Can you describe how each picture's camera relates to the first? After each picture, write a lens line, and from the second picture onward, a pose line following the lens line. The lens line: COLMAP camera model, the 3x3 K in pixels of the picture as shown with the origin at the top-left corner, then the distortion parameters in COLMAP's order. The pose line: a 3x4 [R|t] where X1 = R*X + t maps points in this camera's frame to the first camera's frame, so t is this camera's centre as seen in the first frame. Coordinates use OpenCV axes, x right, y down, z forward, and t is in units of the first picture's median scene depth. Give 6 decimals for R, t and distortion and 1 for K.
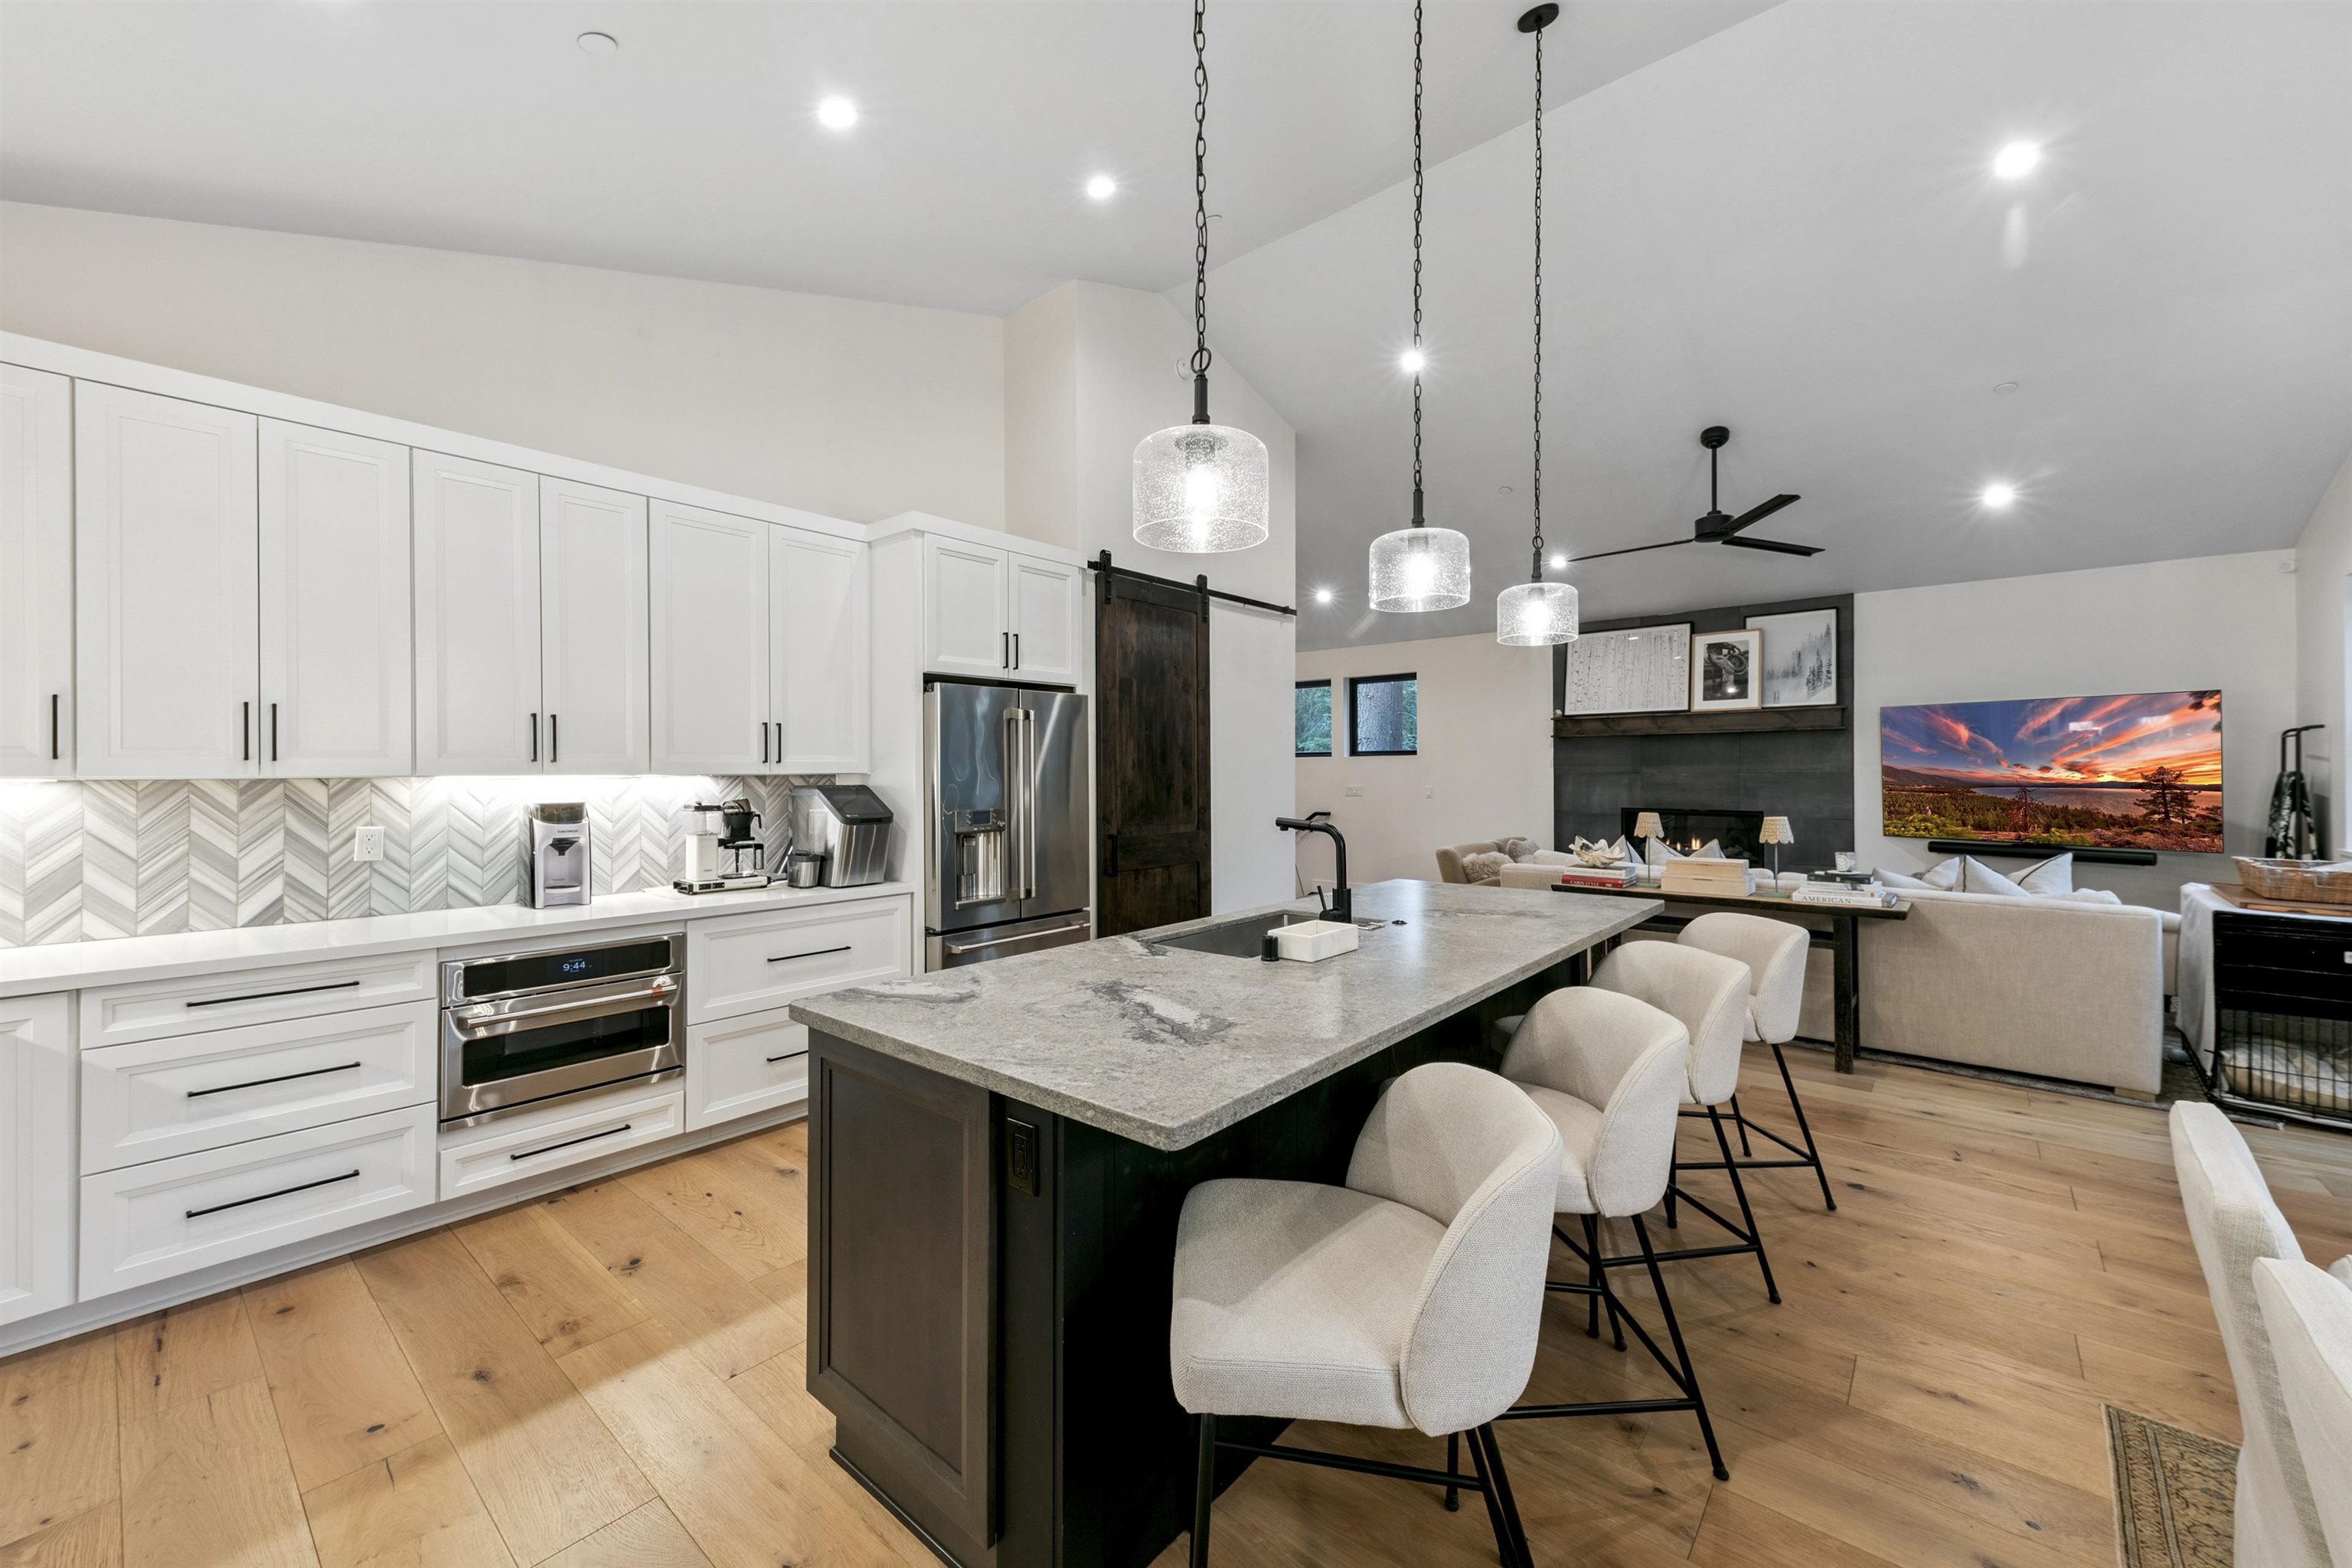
lens RADIAL K [[906.0, 0, 1185.8], [0, 906.0, 766.9], [0, 0, 1]] dist [0.008088, -0.001026]
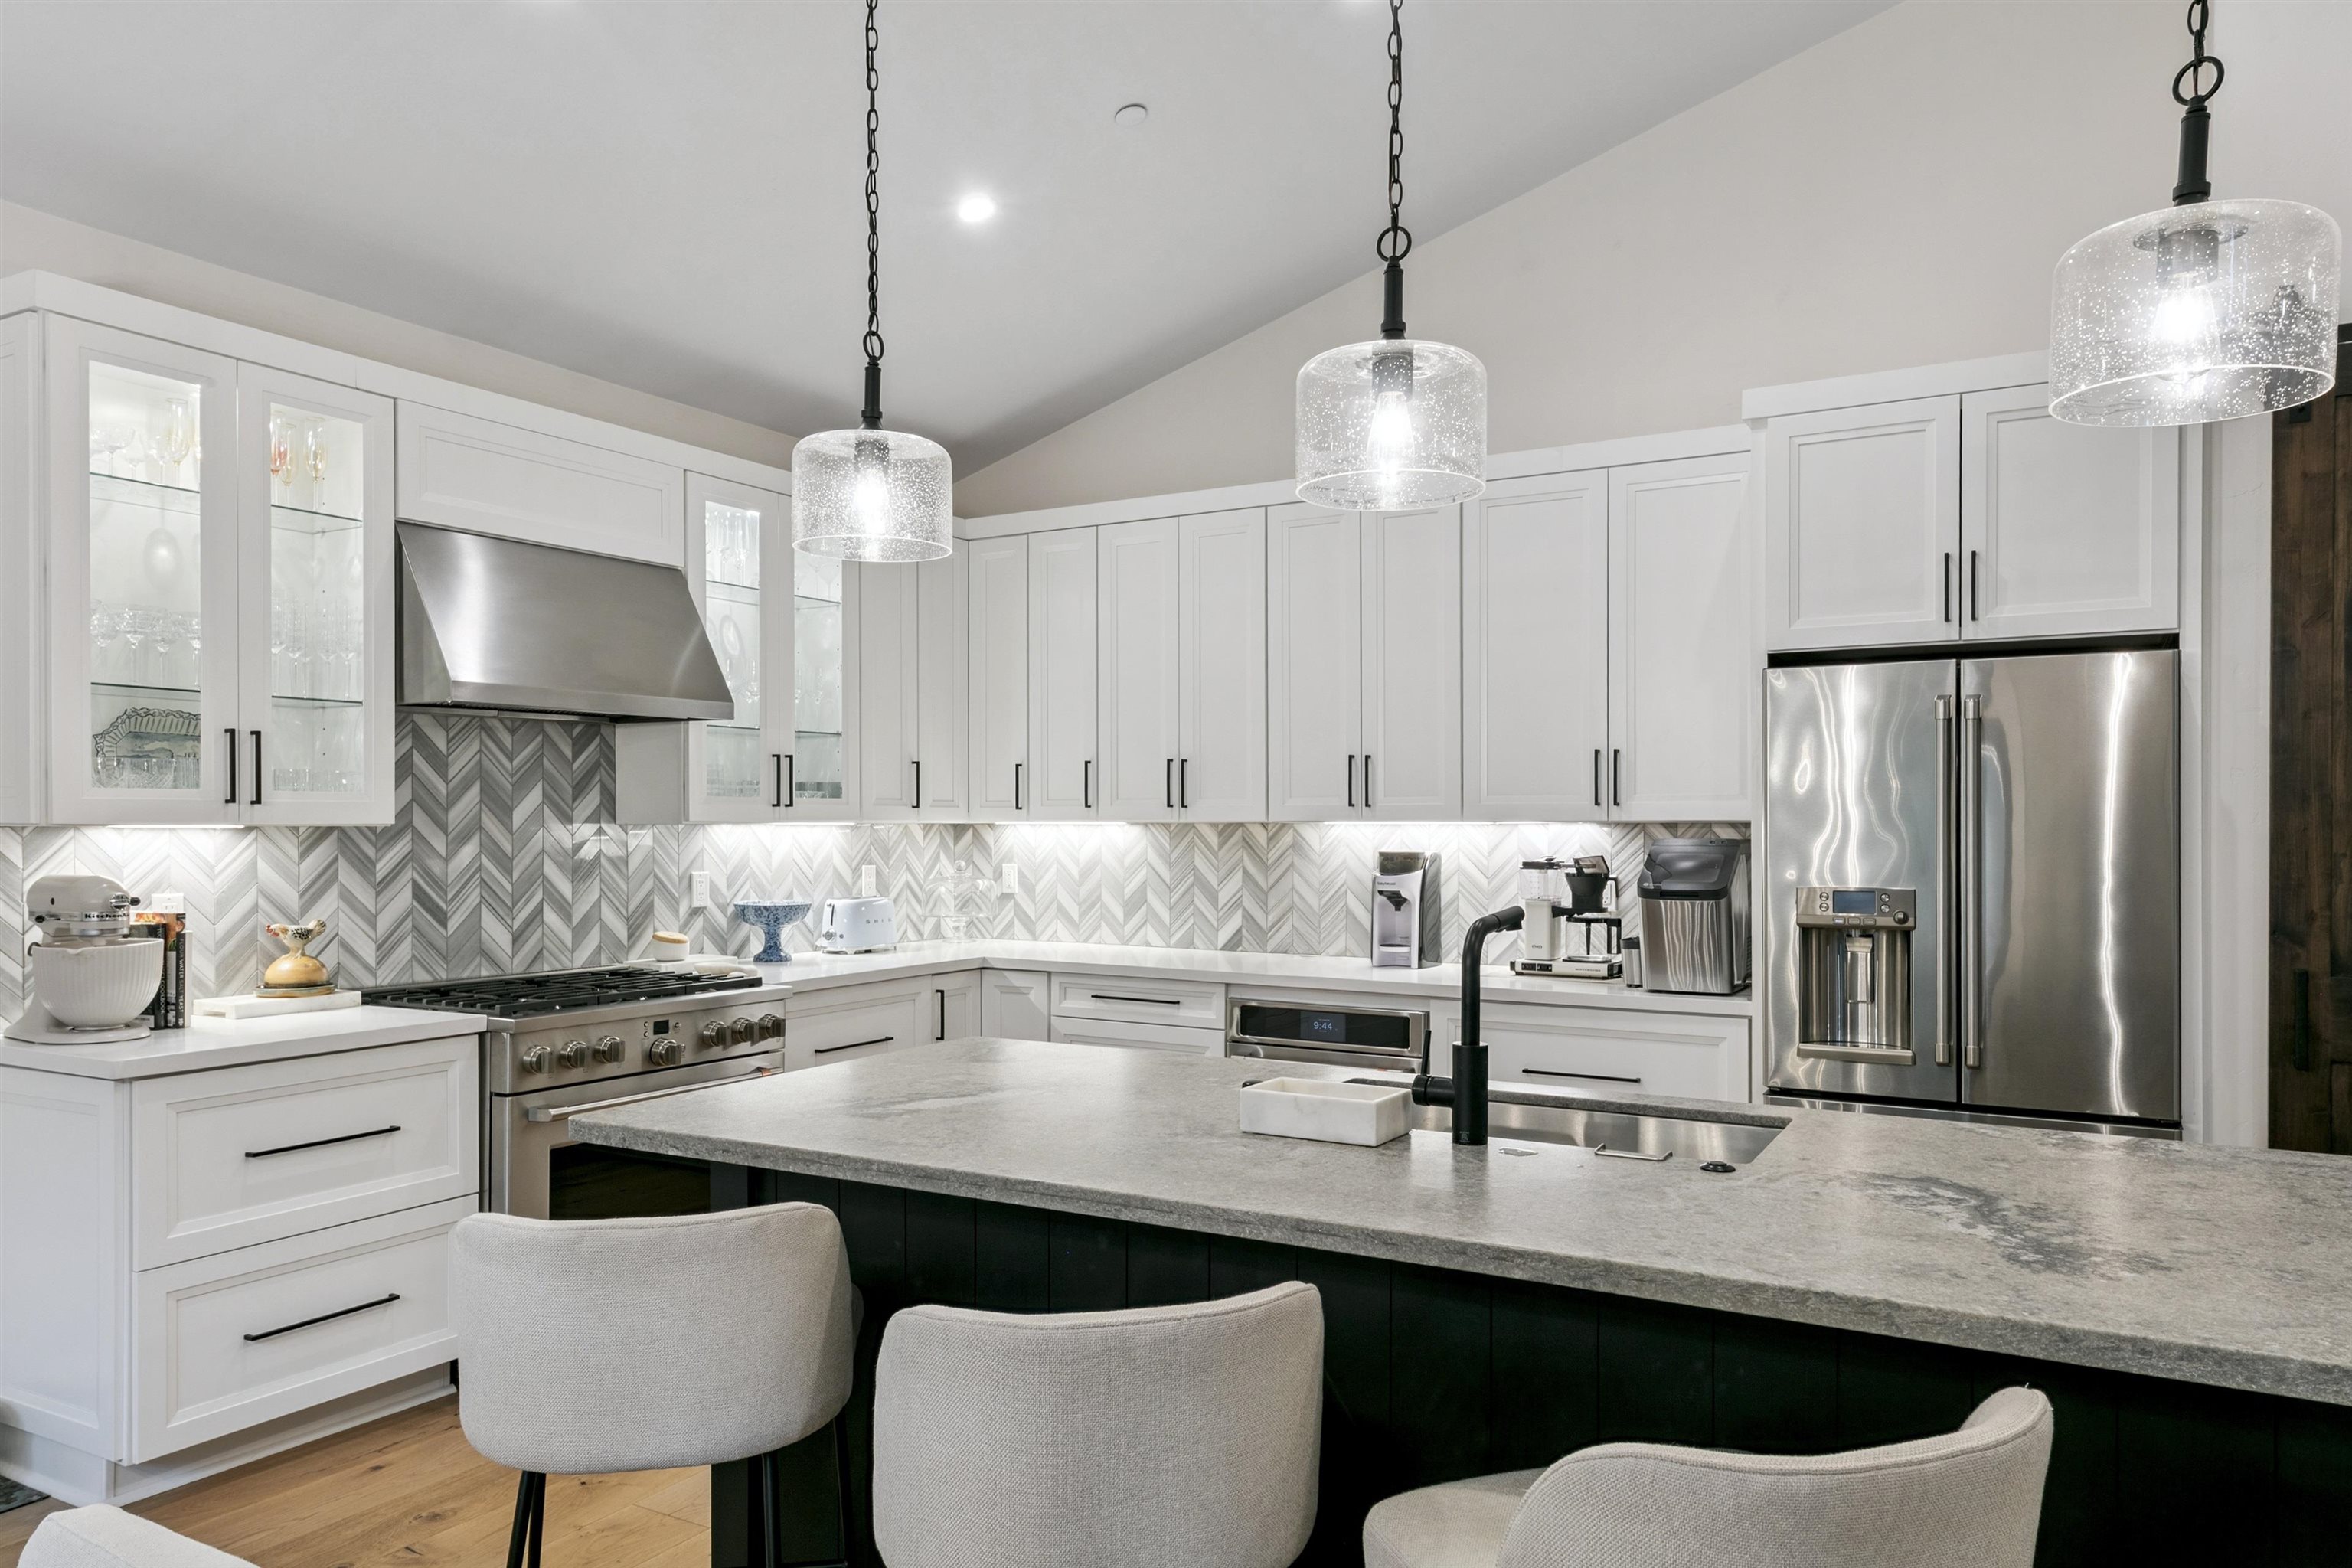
lens RADIAL K [[1572.1, 0, 1213.2], [0, 1572.1, 830.6], [0, 0, 1]] dist [0.018244, -0.008711]
pose [[0.186131, 0.011056, -0.982463, 0.912182], [0.004136, 0.999919, 0.012036, -0.000966], [0.982516, -0.006304, 0.186070, 0.607373]]
